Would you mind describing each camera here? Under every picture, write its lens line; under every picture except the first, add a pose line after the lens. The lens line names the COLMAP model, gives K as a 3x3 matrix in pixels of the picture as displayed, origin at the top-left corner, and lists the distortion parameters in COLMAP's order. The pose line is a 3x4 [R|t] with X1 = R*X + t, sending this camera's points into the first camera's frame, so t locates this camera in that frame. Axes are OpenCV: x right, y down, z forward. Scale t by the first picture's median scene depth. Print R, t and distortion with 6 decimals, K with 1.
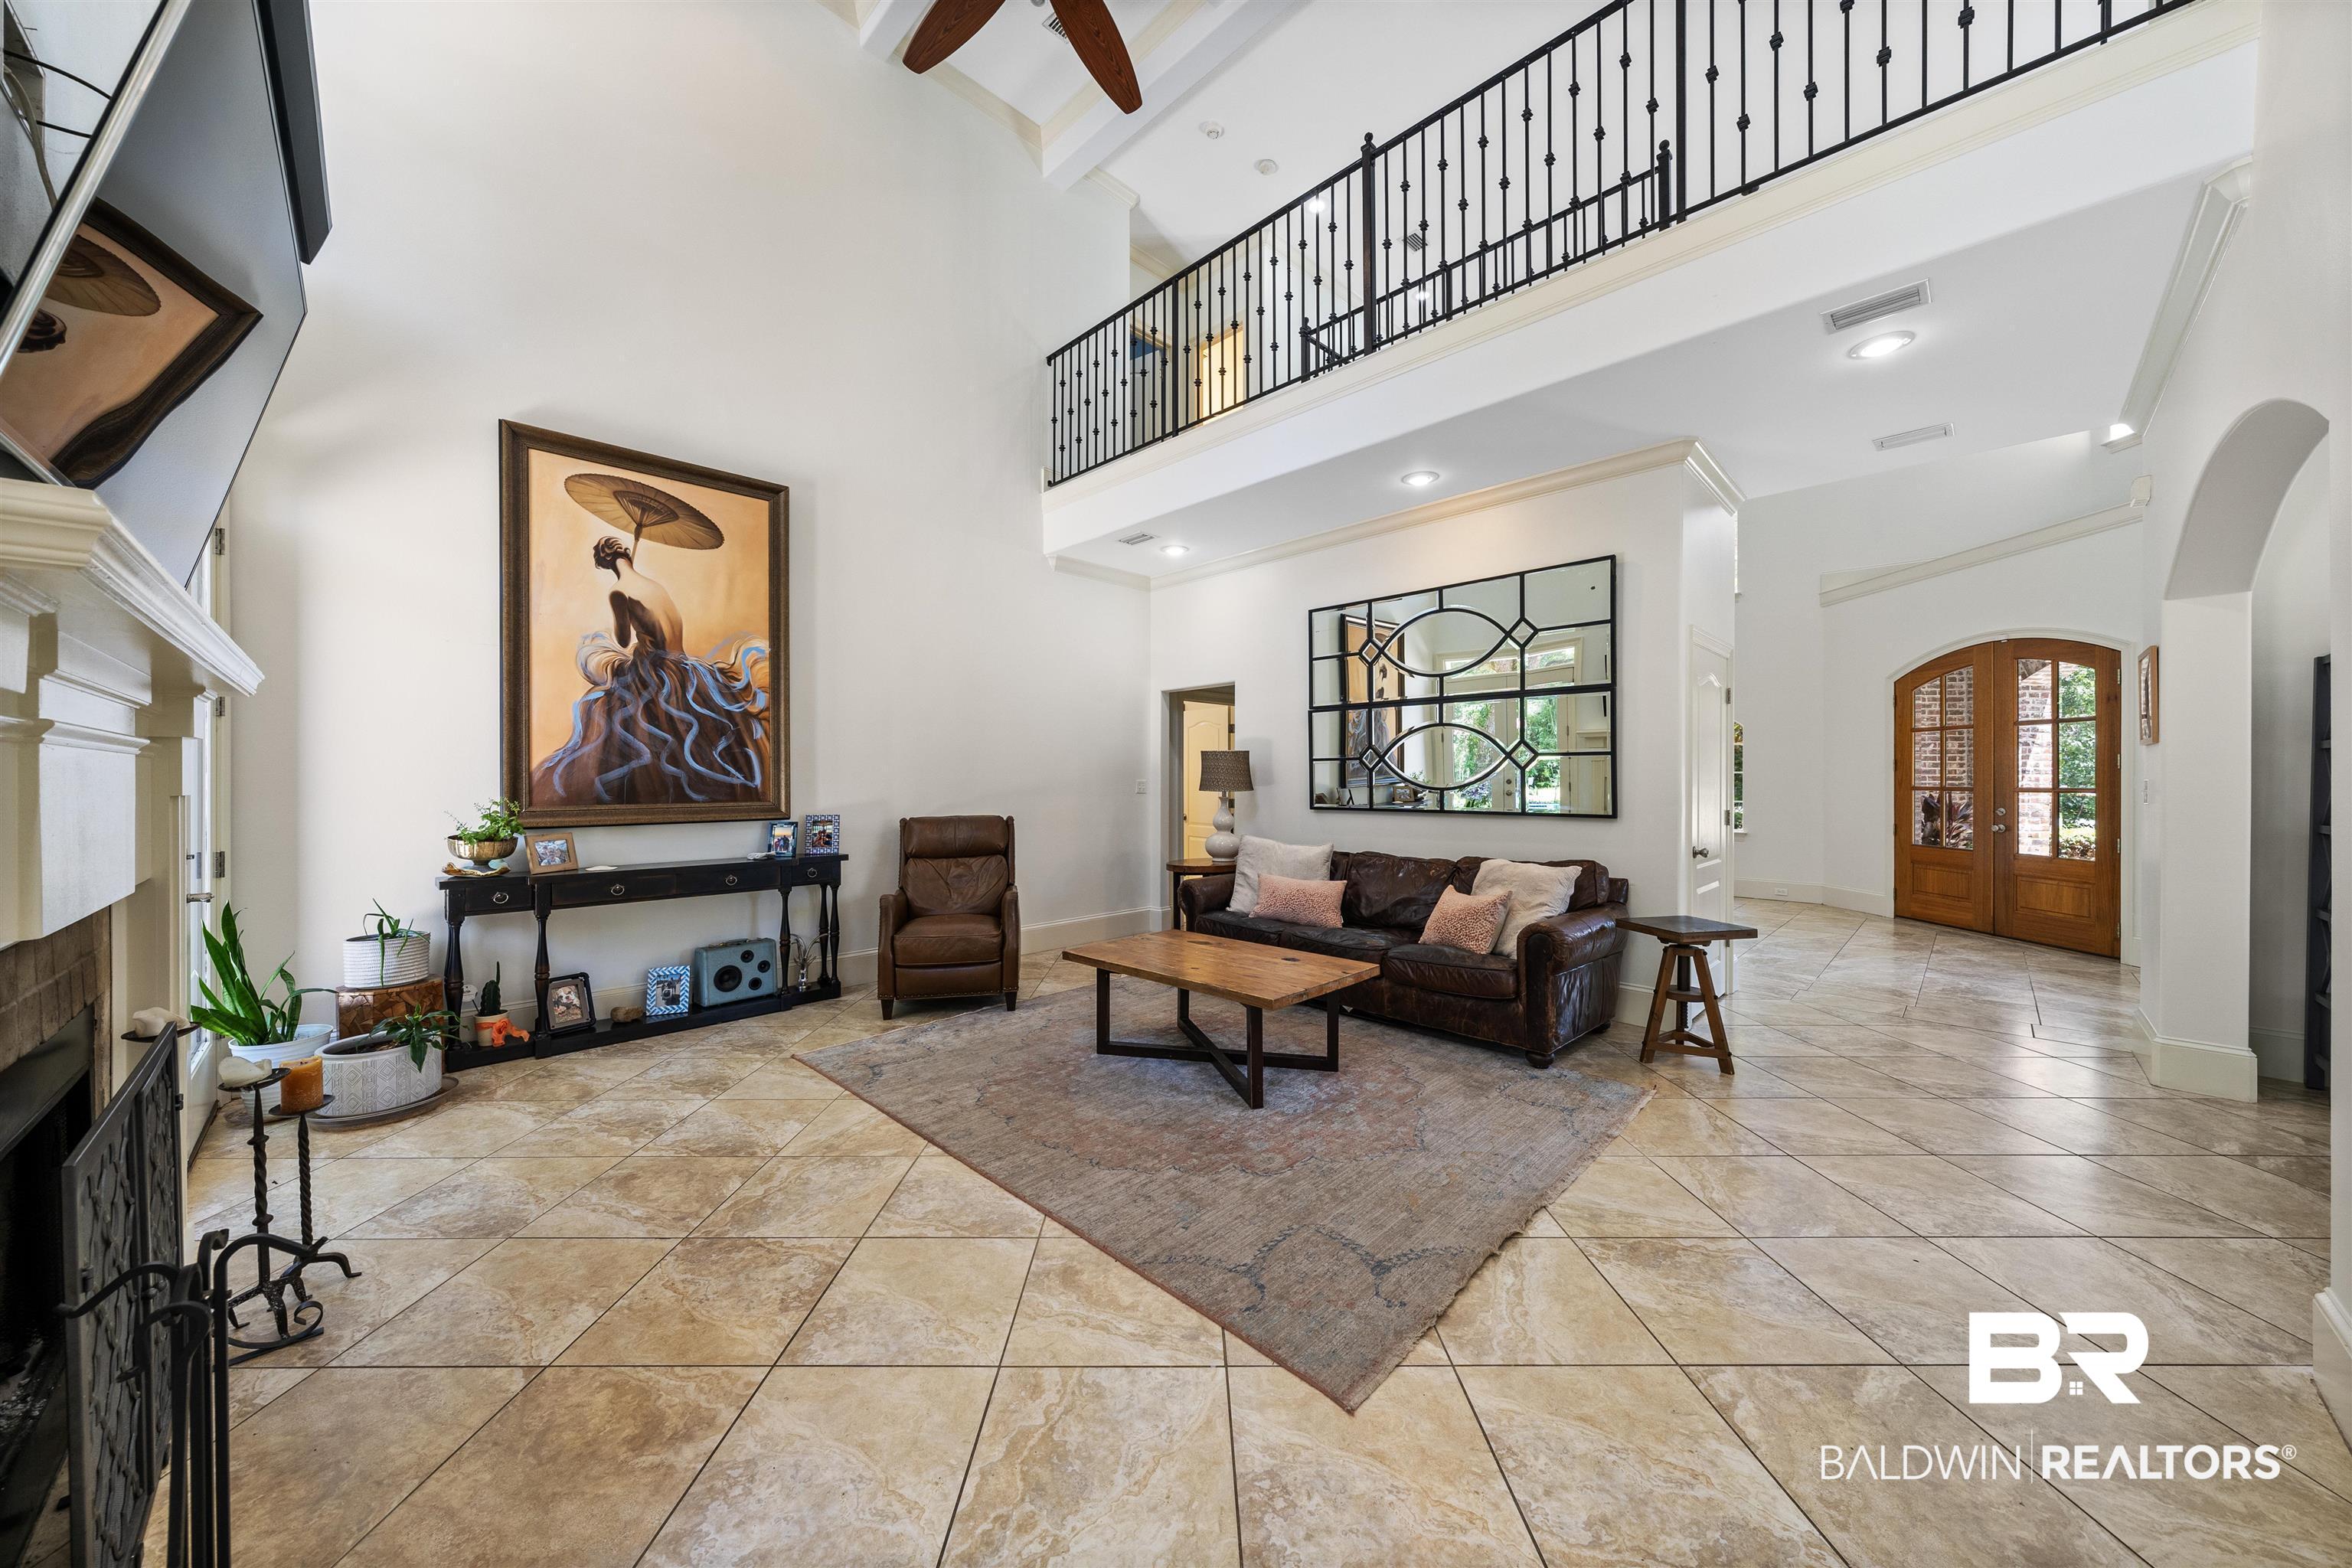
lens RADIAL K [[816.1, 0, 1180.1], [0, 816.1, 786.5], [0, 0, 1]] dist [0.000127, -0.000317]
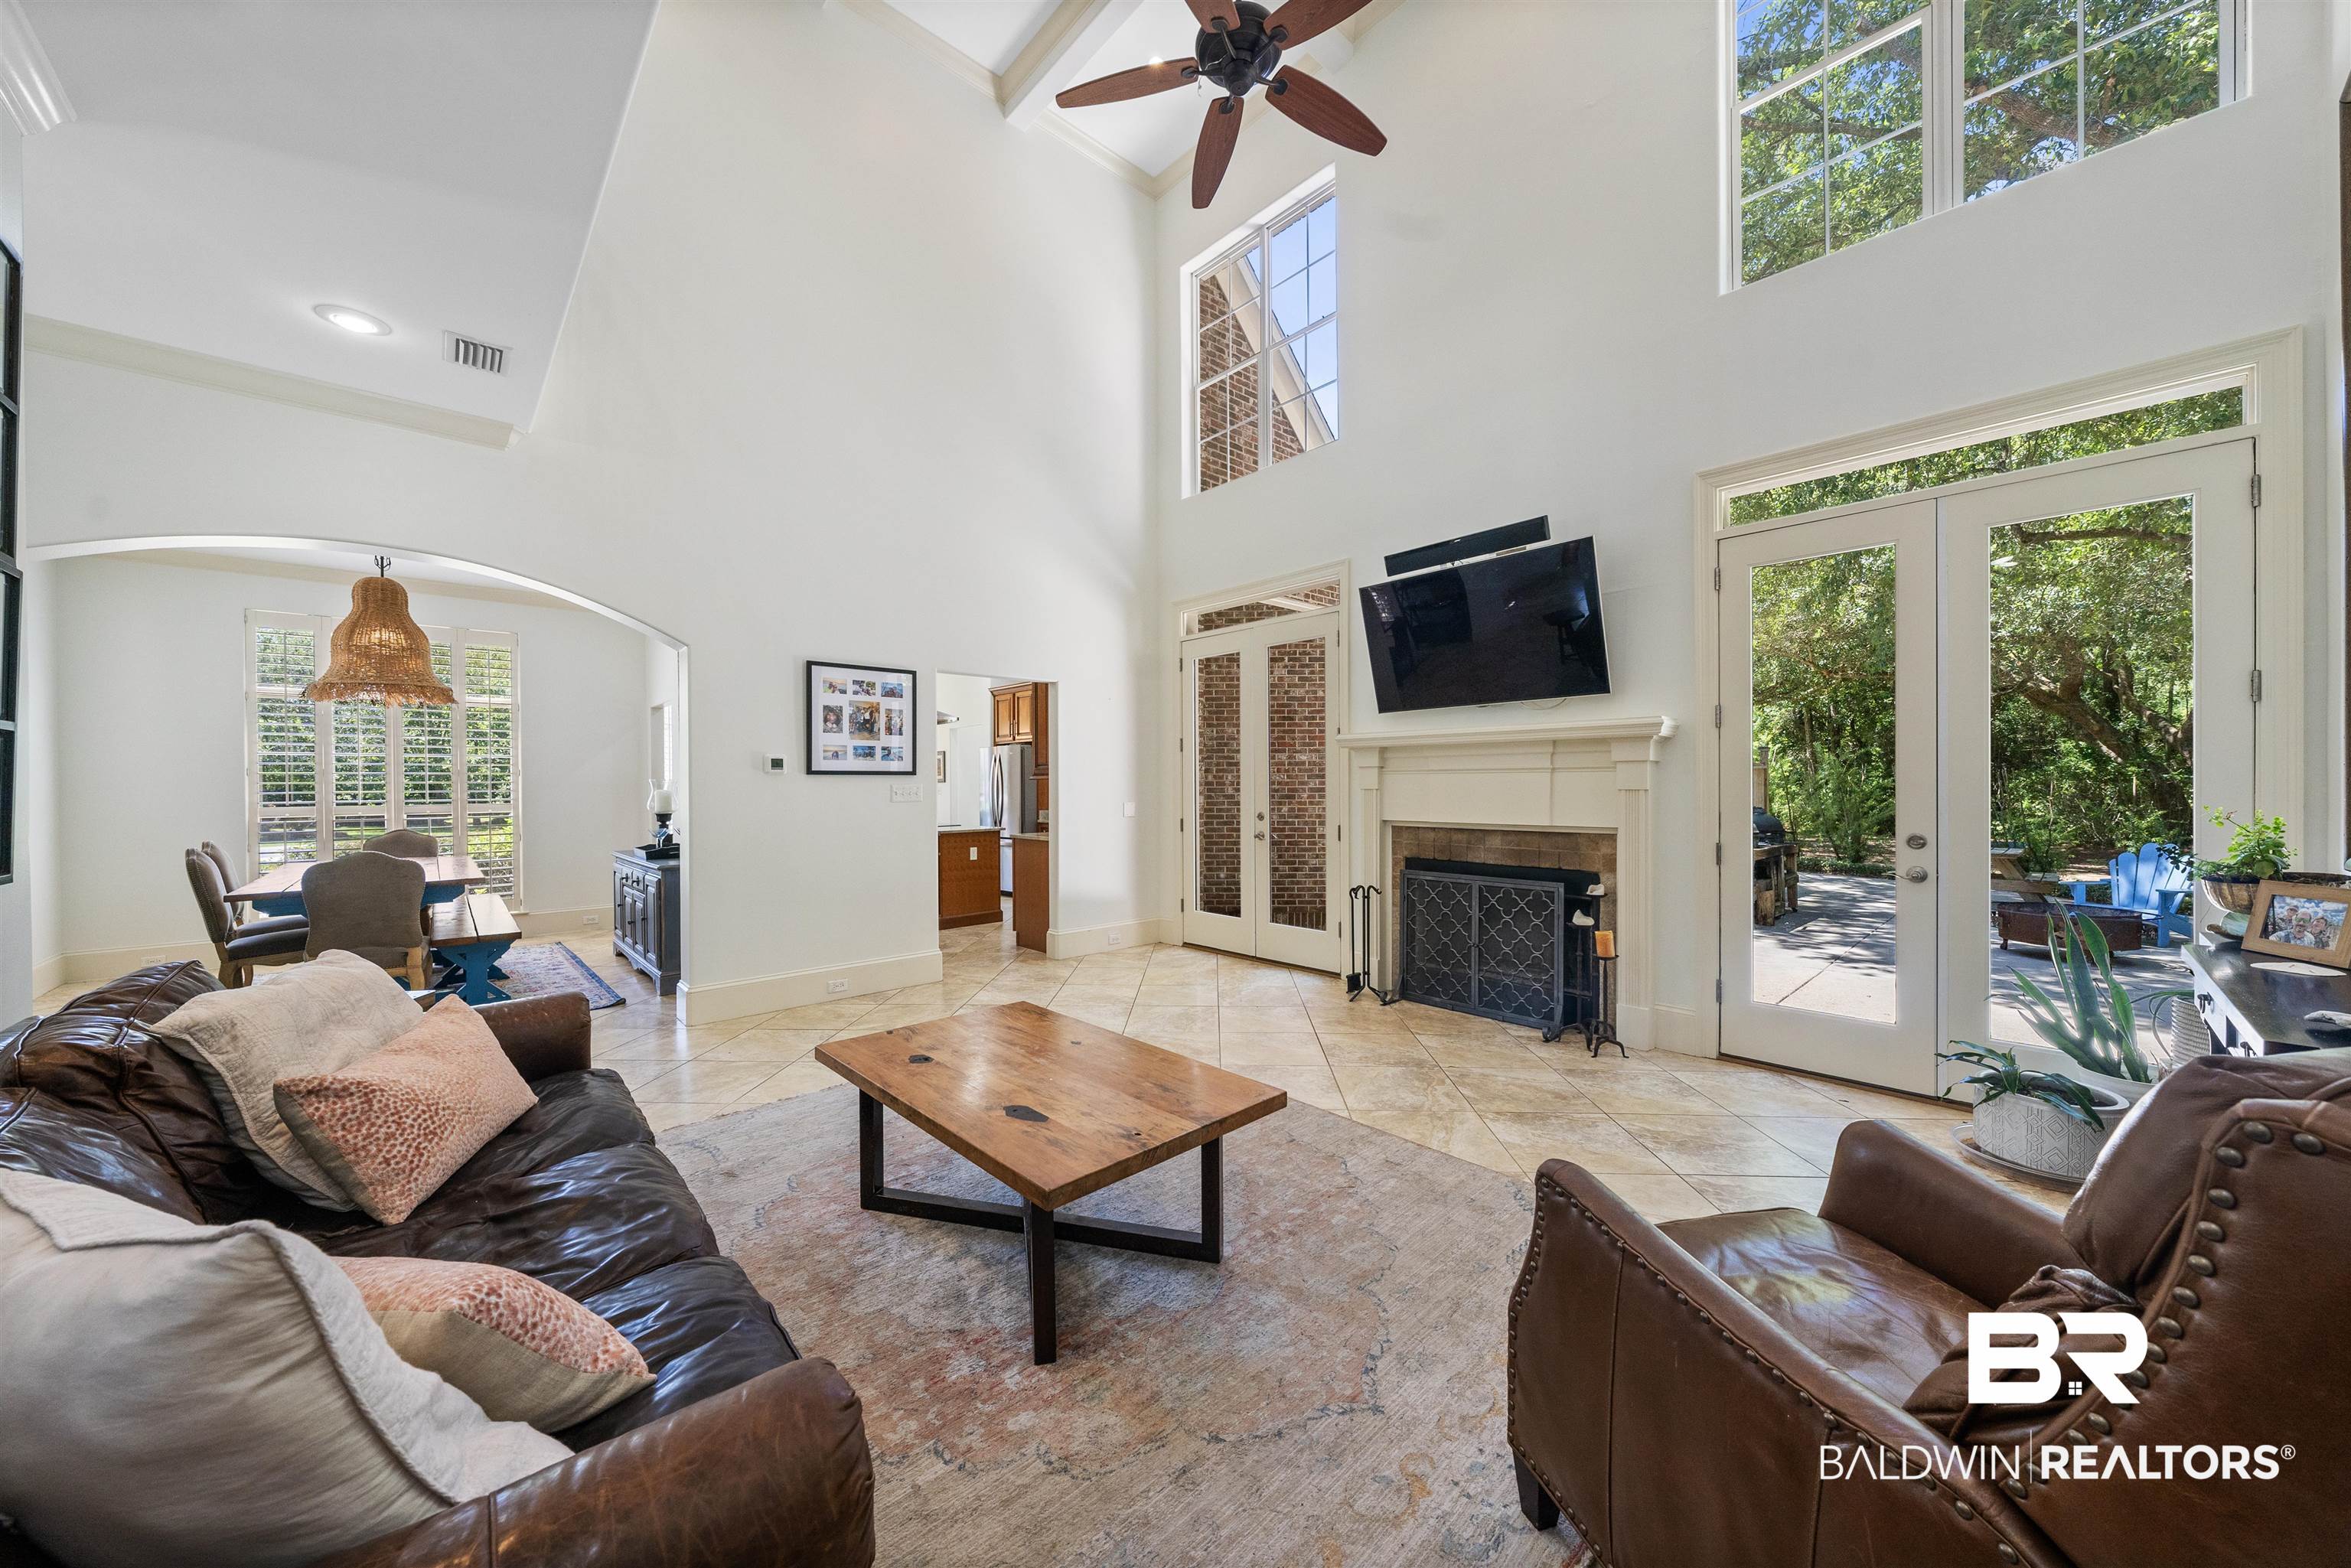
lens RADIAL K [[815.7, 0, 1181.0], [0, 815.7, 781.8], [0, 0, 1]] dist [0.000127, -0.000317]
pose [[-0.999278, 0.005634, 0.037580, -0.107579], [0.005796, 0.999974, 0.004195, -0.012381], [-0.037556, 0.004409, -0.999285, 1.781256]]
